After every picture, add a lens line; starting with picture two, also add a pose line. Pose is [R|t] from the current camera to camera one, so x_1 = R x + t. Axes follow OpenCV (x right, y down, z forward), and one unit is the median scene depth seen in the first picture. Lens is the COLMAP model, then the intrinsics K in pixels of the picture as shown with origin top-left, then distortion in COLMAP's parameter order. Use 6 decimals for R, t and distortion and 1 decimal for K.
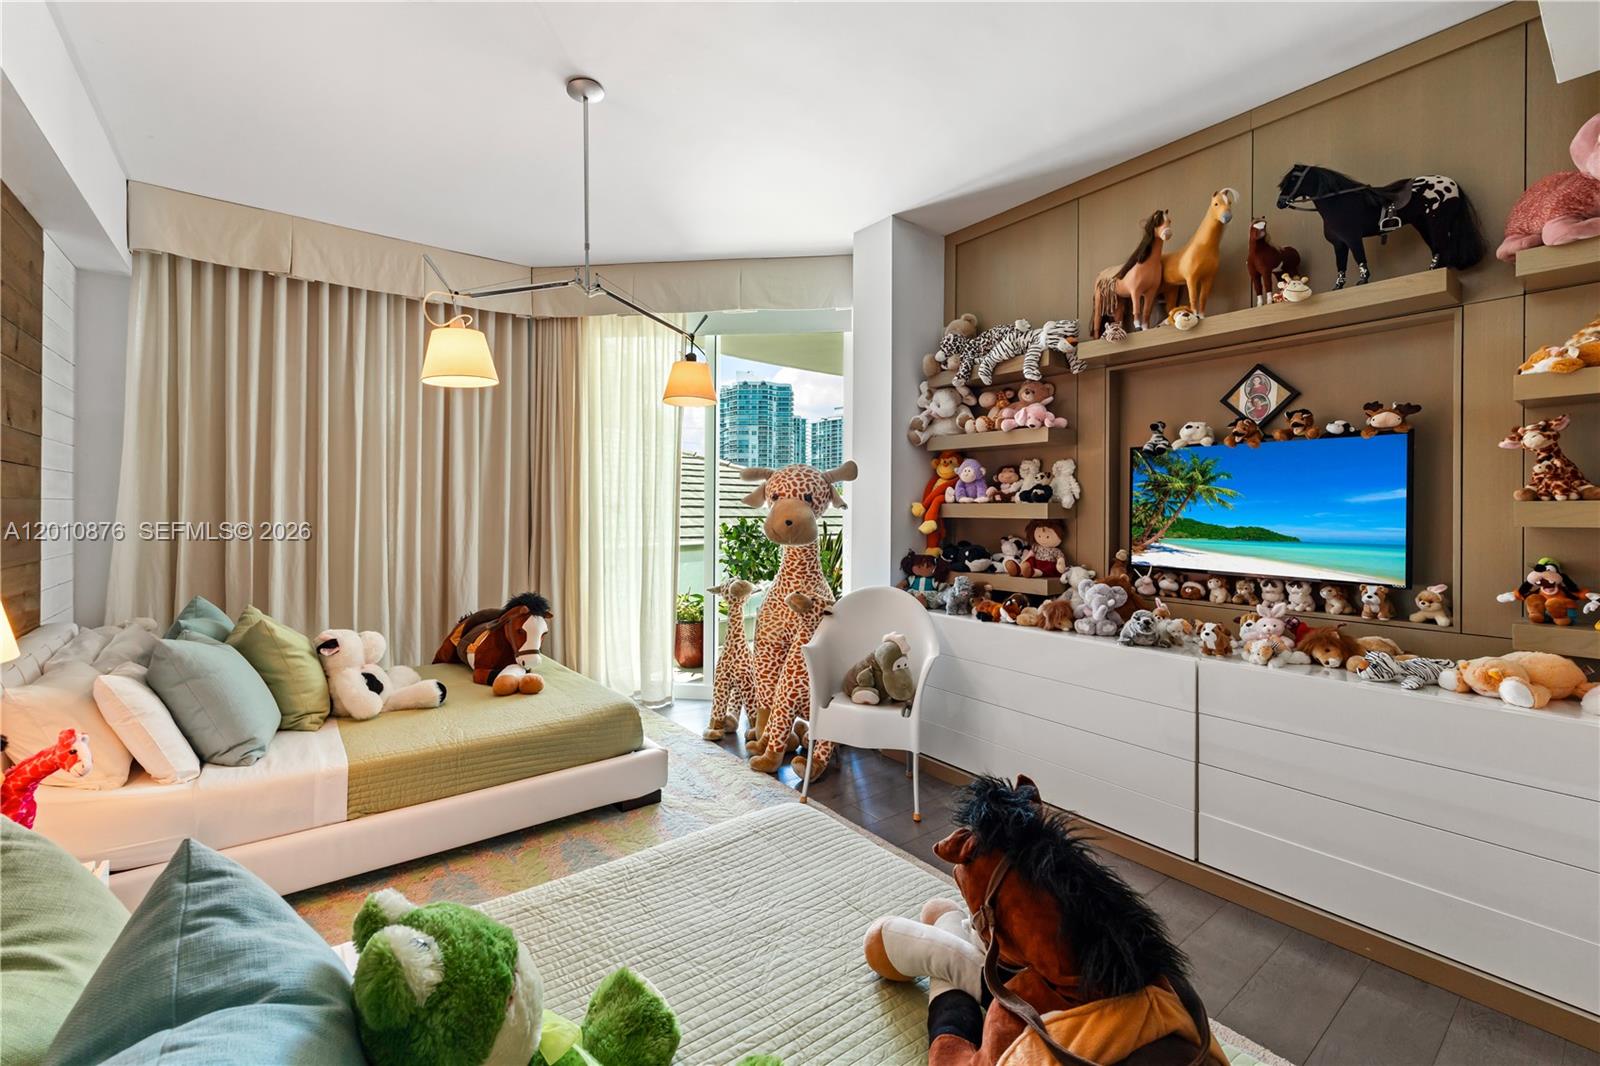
lens RADIAL K [[663.4, 0, 797.2], [0, 663.4, 523.0], [0, 0, 1]] dist [-0.000062, 0.001759]
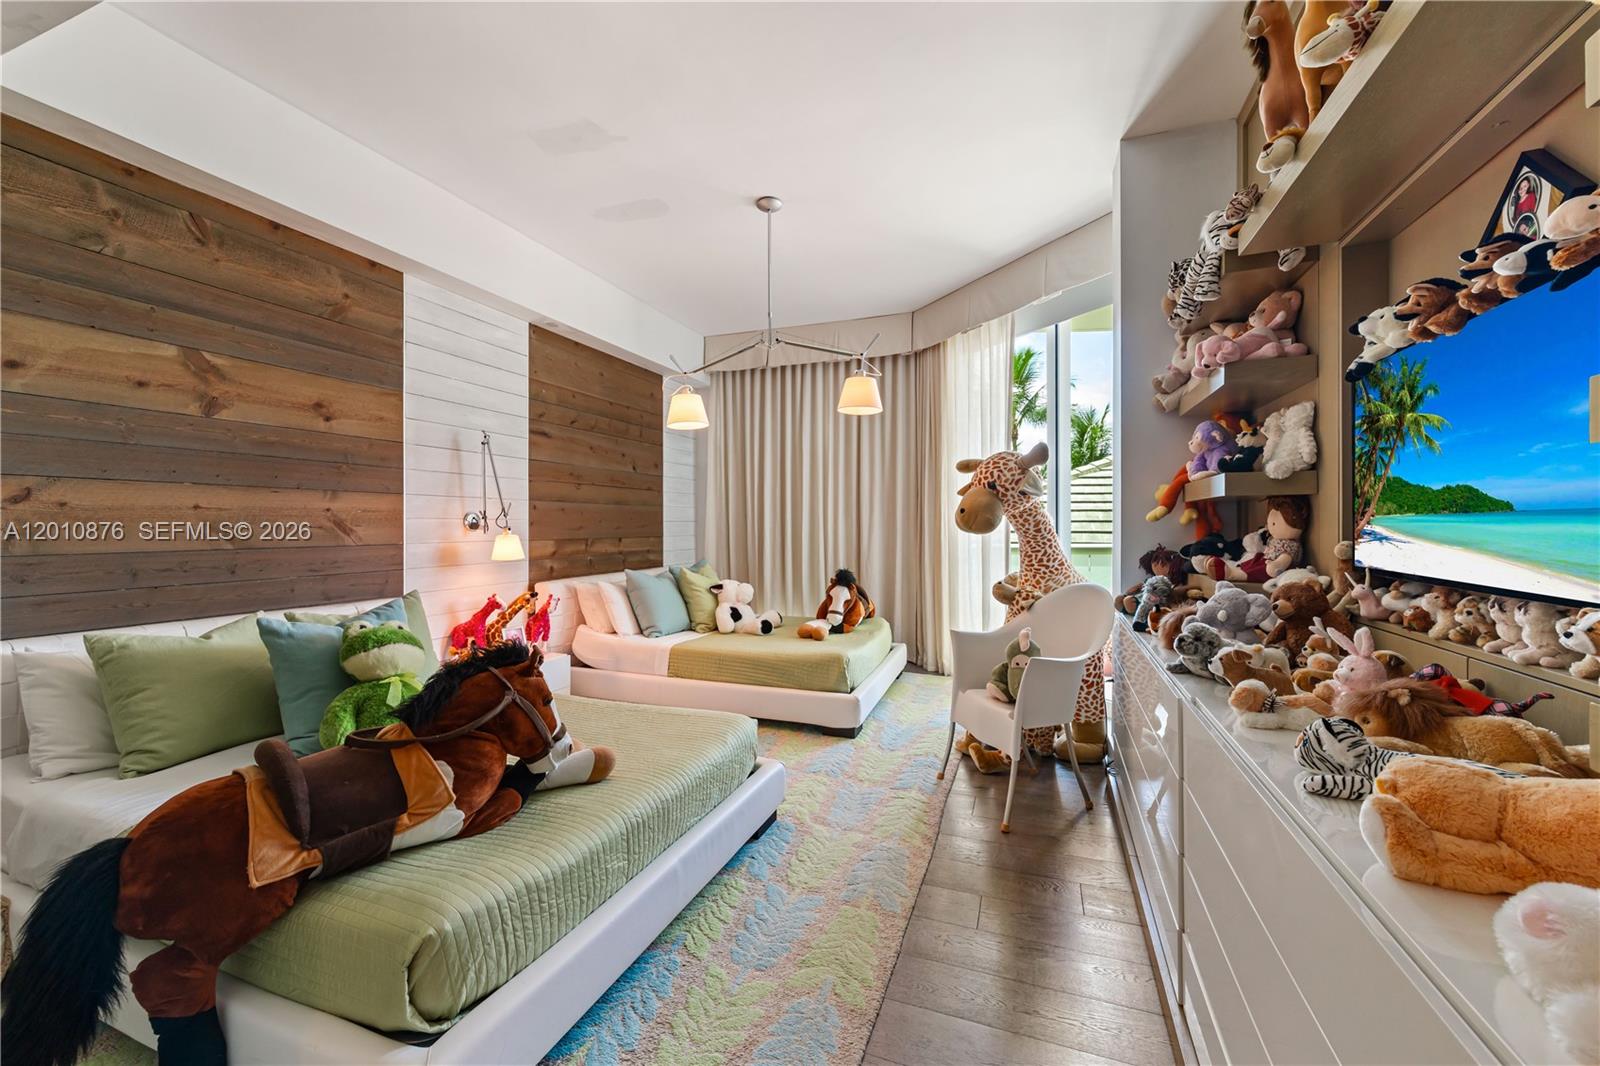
lens RADIAL K [[638.5, 0, 798.4], [0, 638.5, 528.1], [0, 0, 1]] dist [-0.001859, 0.000728]
pose [[0.526233, -0.002050, -0.850338, 0.786484], [-0.006745, 0.999956, -0.006585, 0.042037], [0.850314, 0.009201, 0.526196, 0.310647]]
